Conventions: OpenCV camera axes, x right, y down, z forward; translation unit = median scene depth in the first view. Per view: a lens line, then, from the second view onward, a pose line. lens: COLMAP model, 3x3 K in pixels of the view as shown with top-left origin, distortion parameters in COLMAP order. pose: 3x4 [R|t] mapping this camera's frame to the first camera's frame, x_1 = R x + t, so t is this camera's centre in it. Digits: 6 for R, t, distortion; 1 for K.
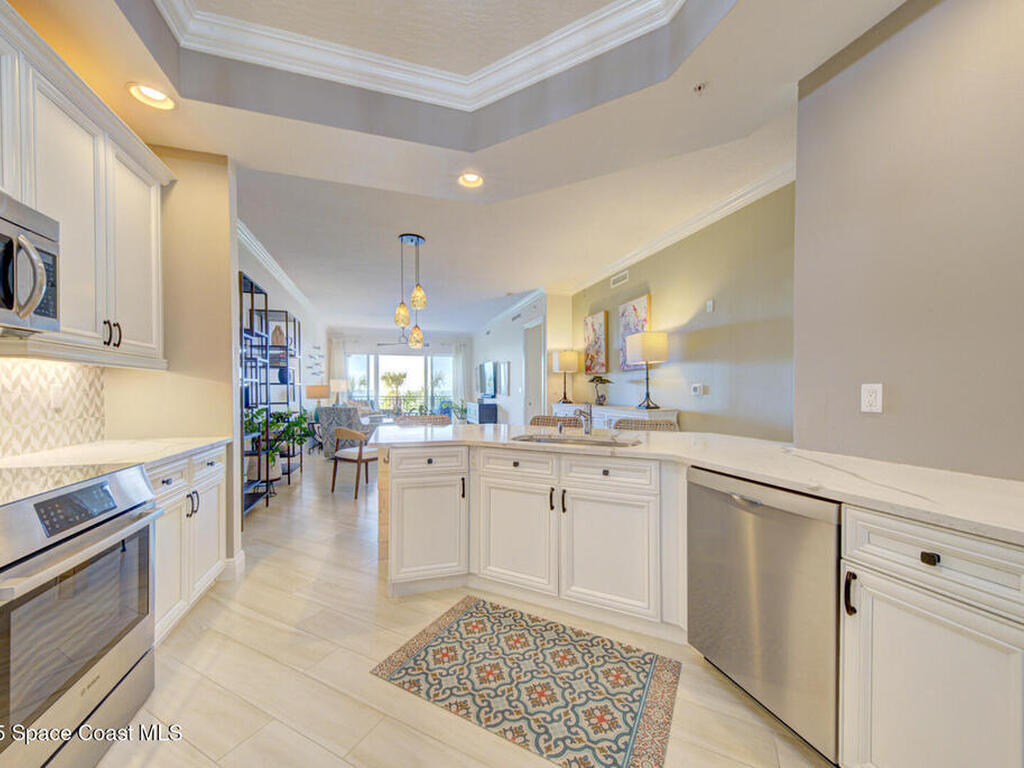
lens RADIAL K [[395.0, 0, 509.5], [0, 395.0, 395.7], [0, 0, 1]] dist [0.026620, -0.006768]
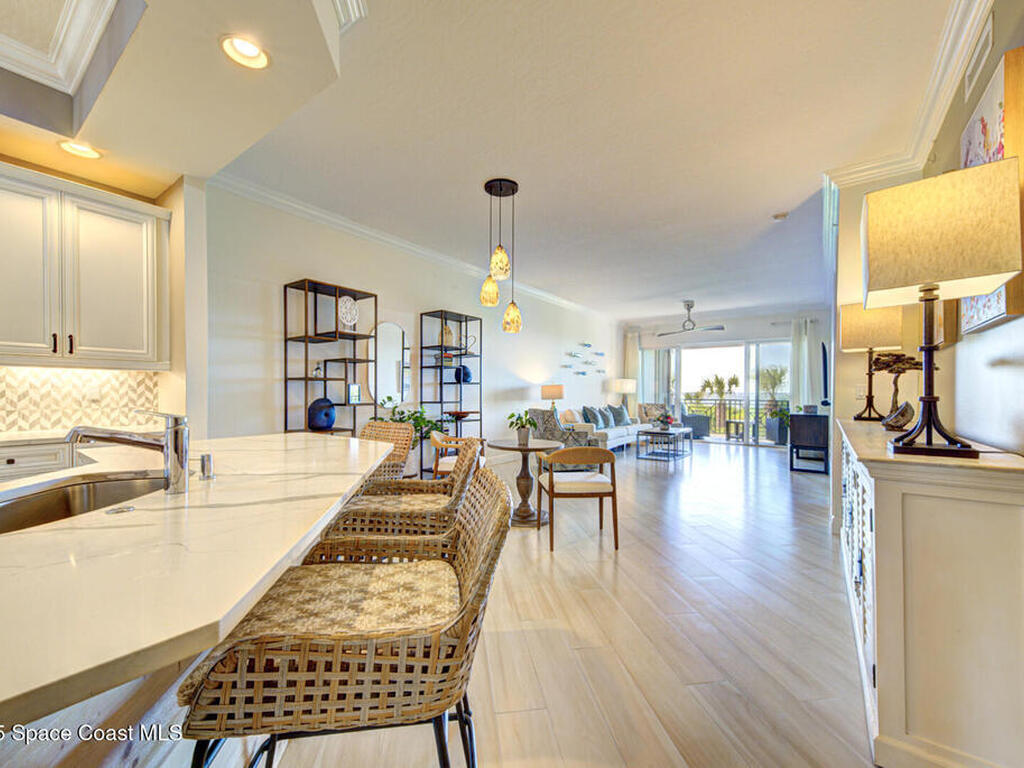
lens RADIAL K [[419.2, 0, 510.1], [0, 419.2, 394.4], [0, 0, 1]] dist [0.022858, -0.000540]
pose [[0.587737, 0.009344, -0.808998, 0.368492], [-0.016262, 0.999868, -0.000265, -0.003984], [0.808889, 0.013311, 0.587811, 0.493792]]
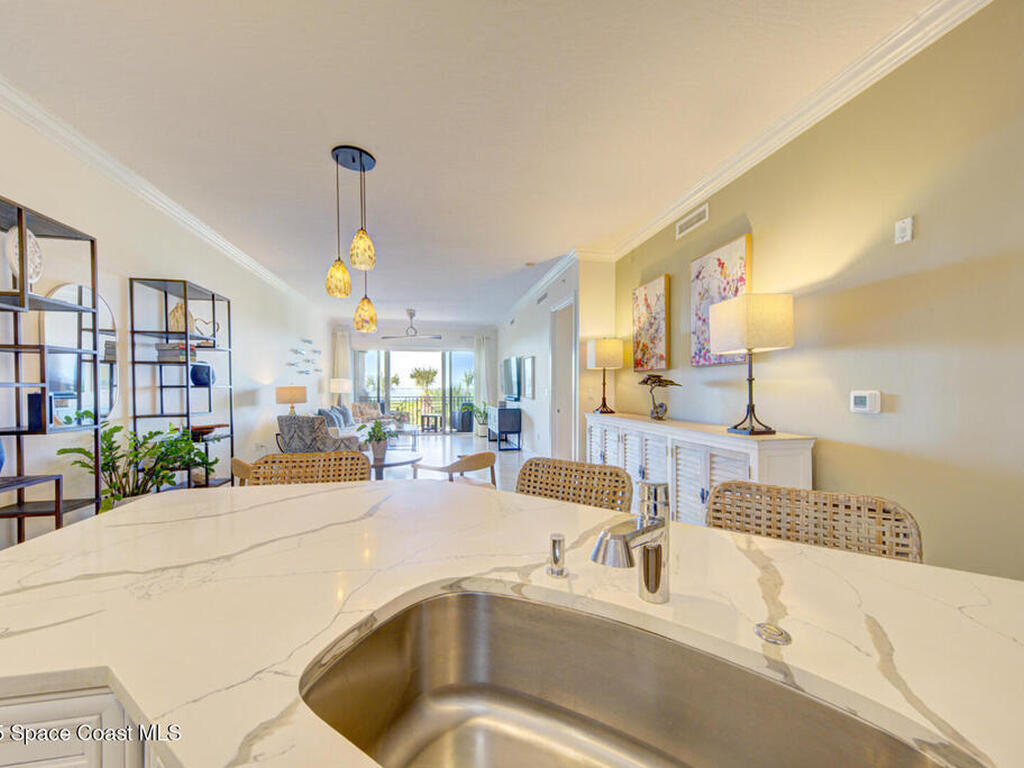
lens RADIAL K [[398.7, 0, 510.0], [0, 398.7, 396.2], [0, 0, 1]] dist [0.018328, -0.000189]
pose [[0.994417, 0.003370, -0.105469, 0.061209], [-0.002632, 0.999971, 0.007128, -0.019807], [0.105490, -0.006811, 0.994397, 0.348615]]
